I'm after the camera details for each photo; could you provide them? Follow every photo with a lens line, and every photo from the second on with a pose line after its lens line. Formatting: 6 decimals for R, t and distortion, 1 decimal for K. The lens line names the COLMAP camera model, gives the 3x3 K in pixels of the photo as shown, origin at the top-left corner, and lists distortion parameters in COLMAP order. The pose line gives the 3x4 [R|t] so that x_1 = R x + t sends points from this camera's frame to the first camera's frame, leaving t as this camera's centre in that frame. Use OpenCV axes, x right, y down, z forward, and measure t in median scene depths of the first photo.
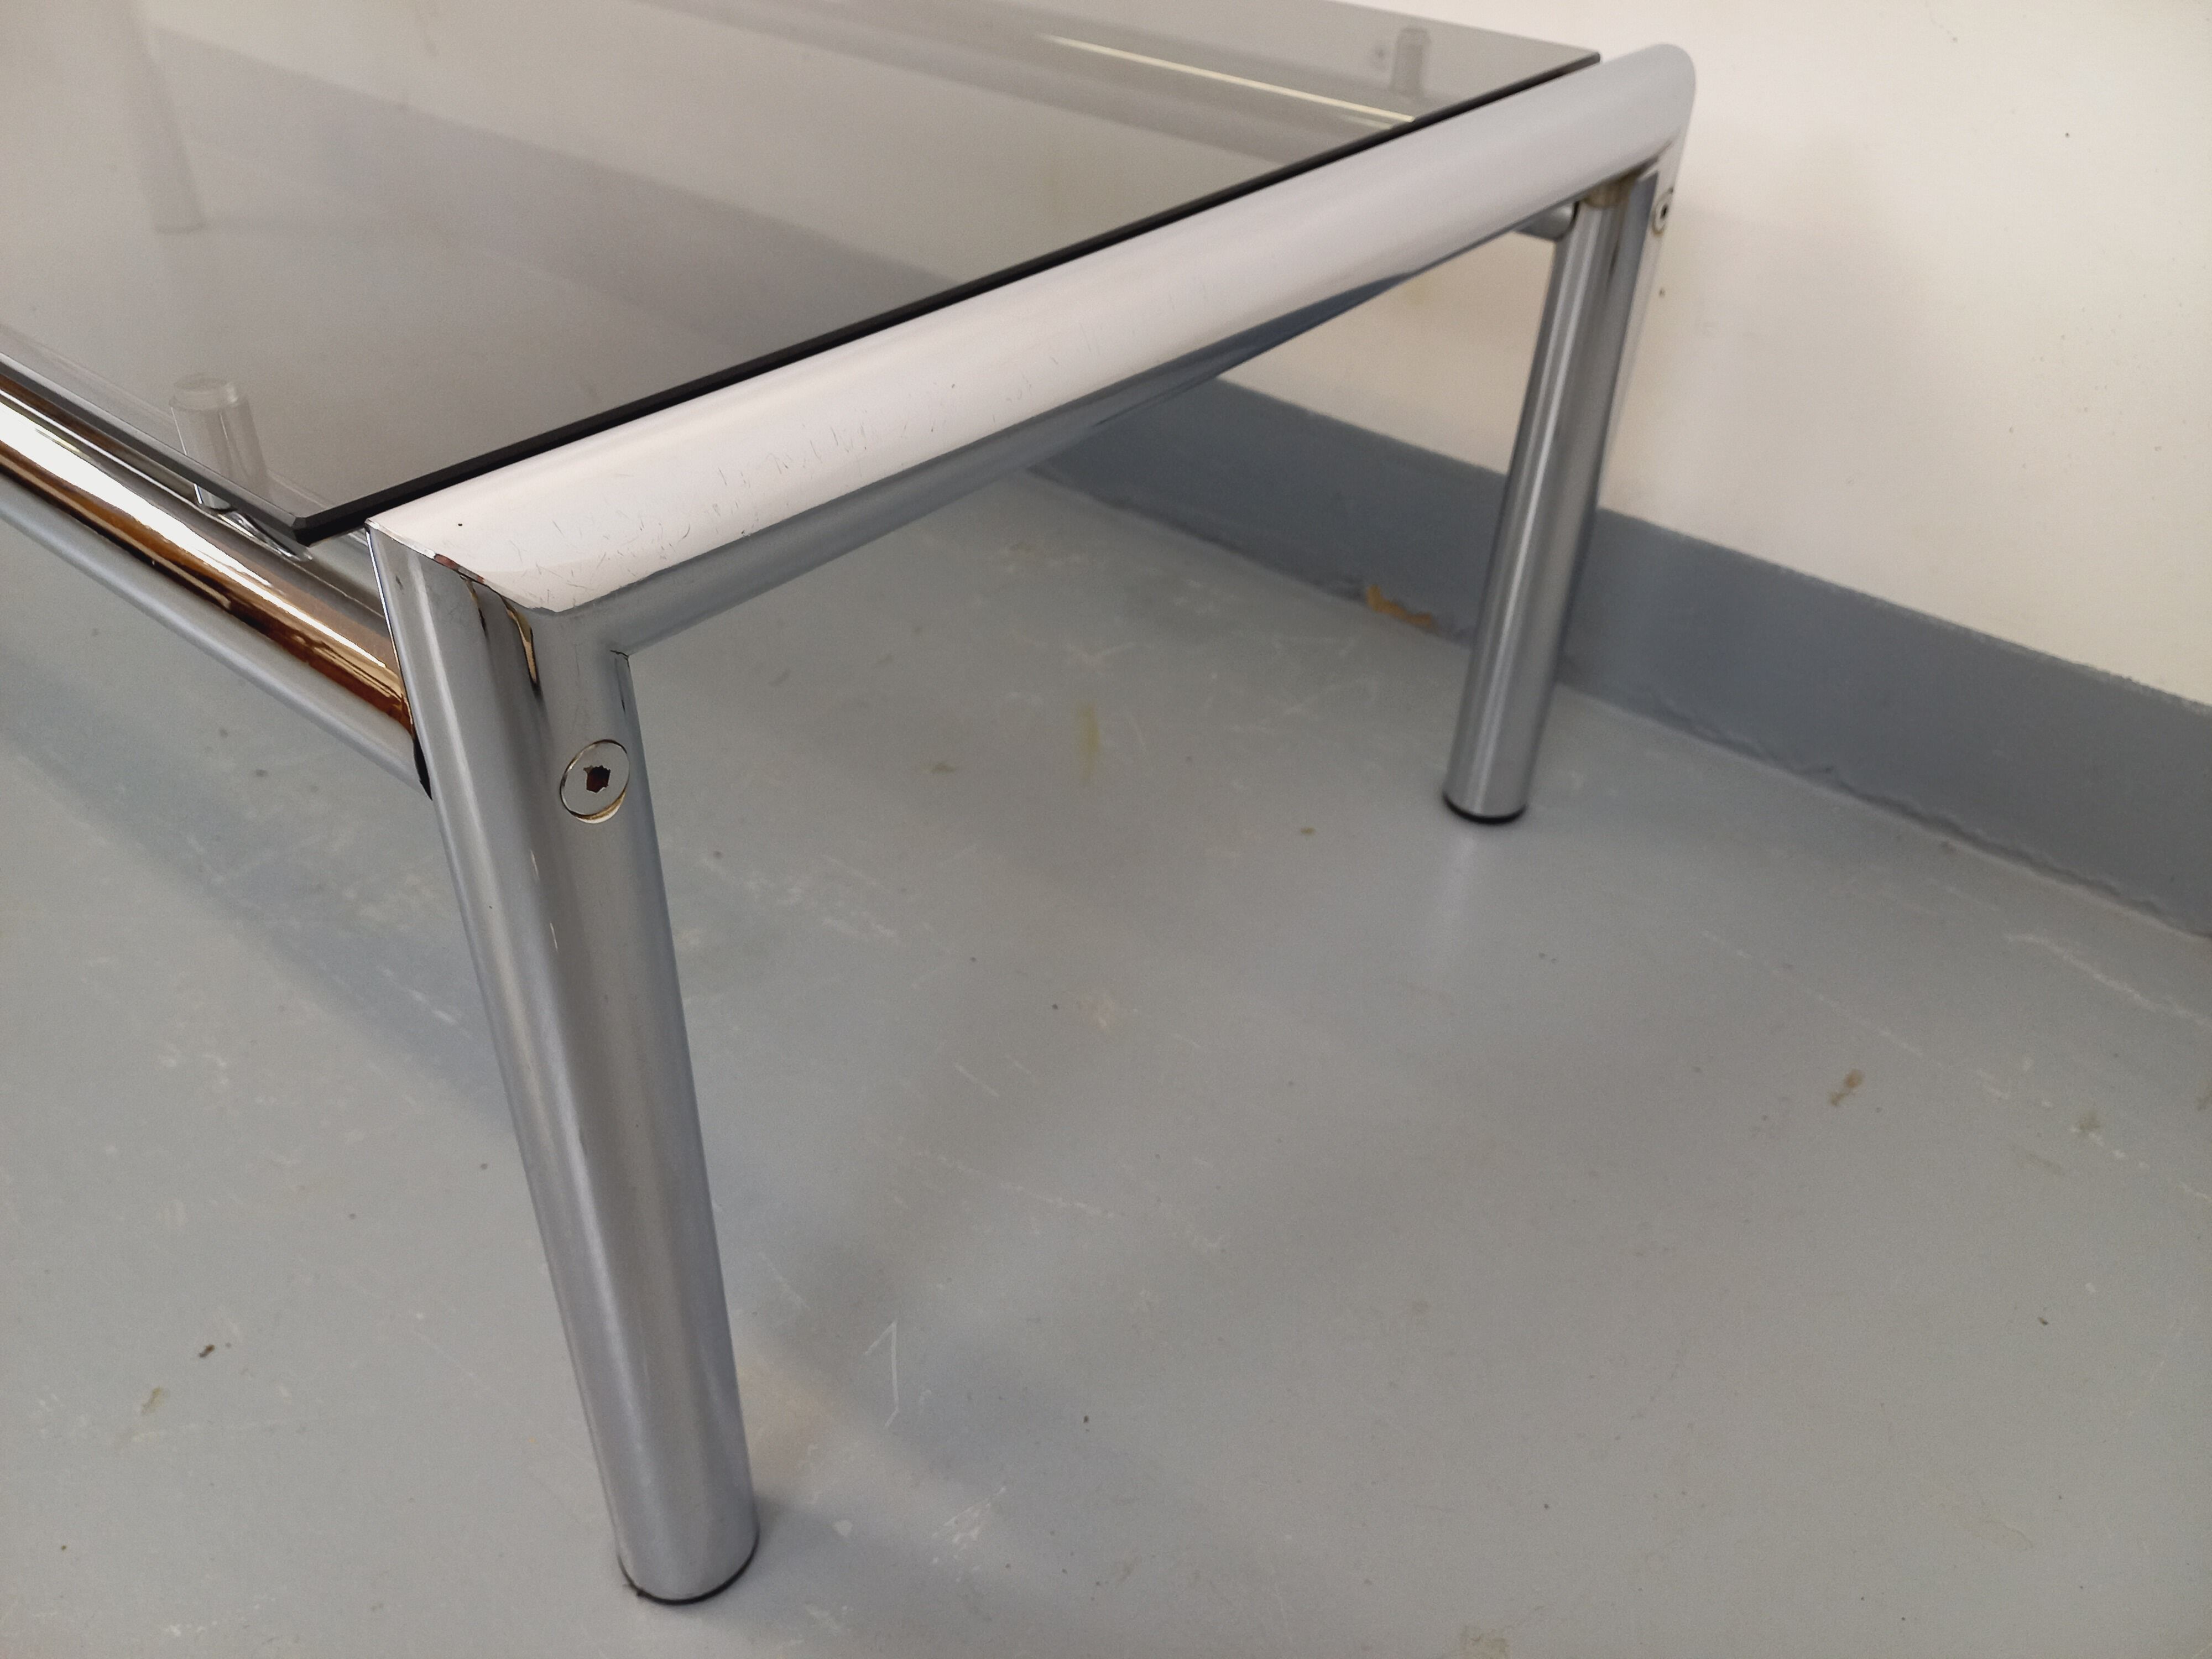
lens RADIAL K [[1633.5, 0, 1100.8], [0, 1633.5, 832.4], [0, 0, 1]] dist [0.038595, -0.033886]
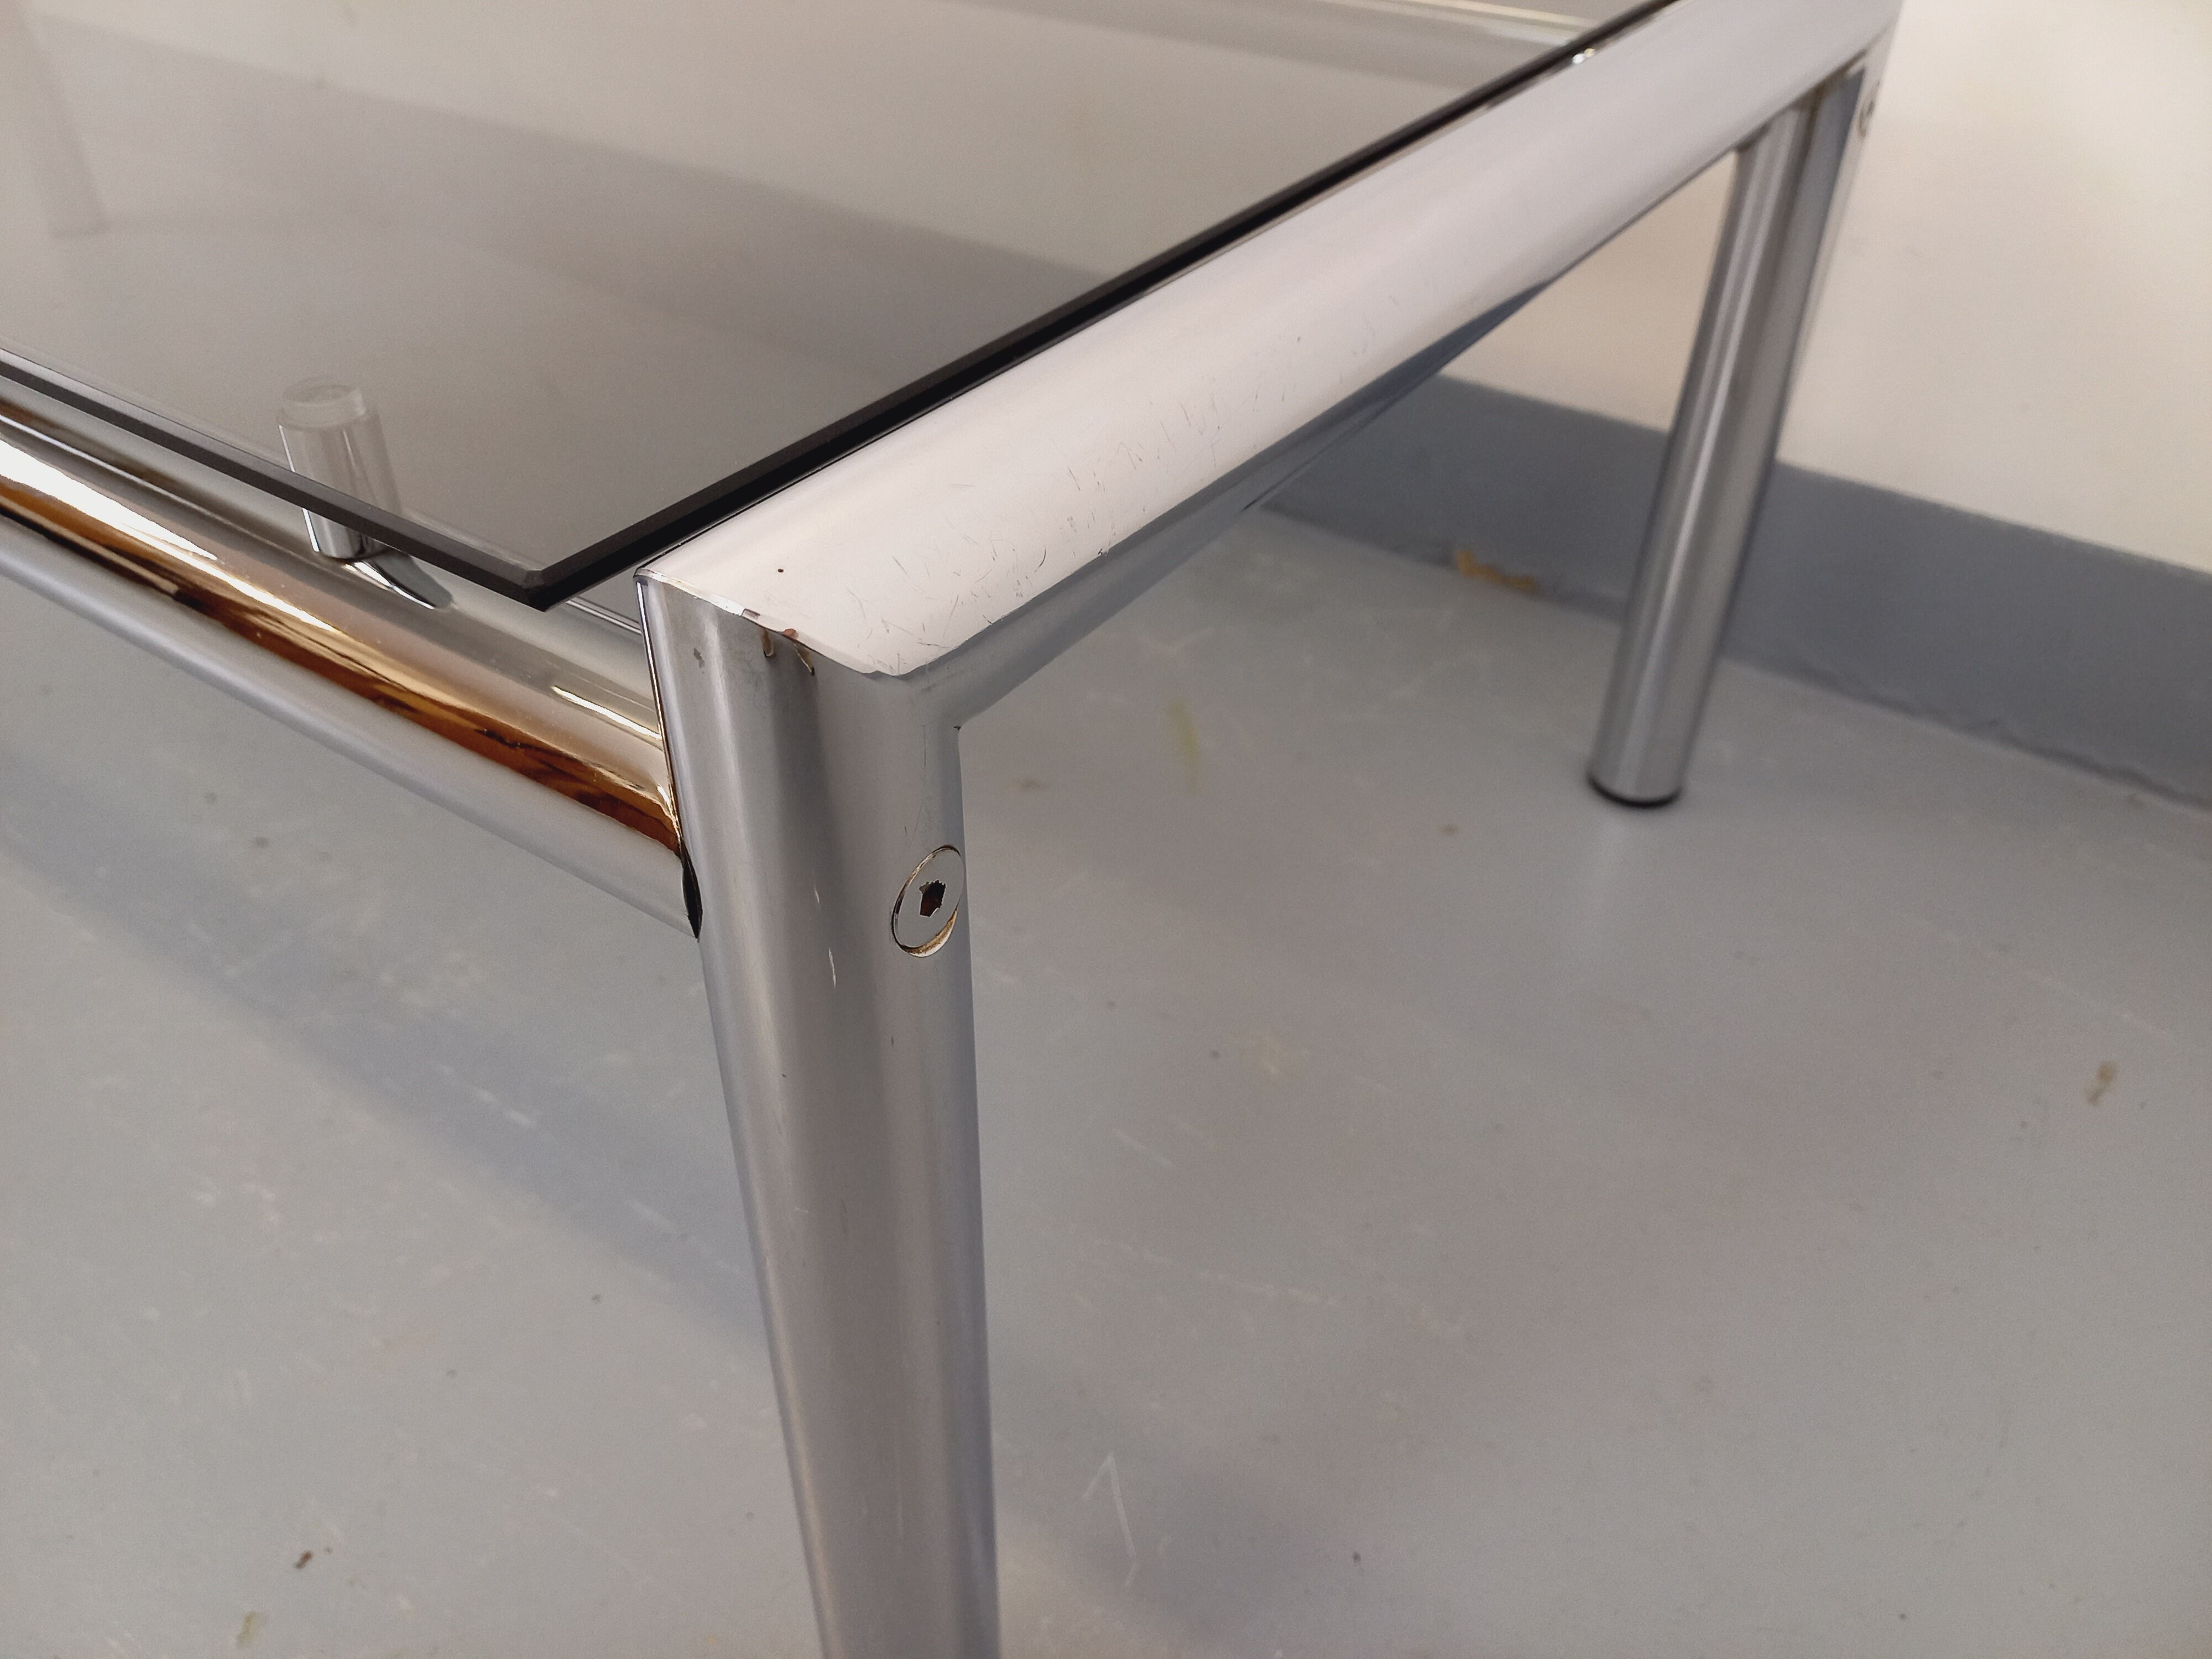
lens RADIAL K [[1633.5, 0, 1074.2], [0, 1633.5, 831.4], [0, 0, 1]] dist [0.038595, -0.033886]
pose [[0.997112, -0.065603, 0.038265, -0.129971], [0.064916, 0.997711, 0.018941, -0.034893], [-0.039420, -0.016402, 0.999088, 0.126932]]
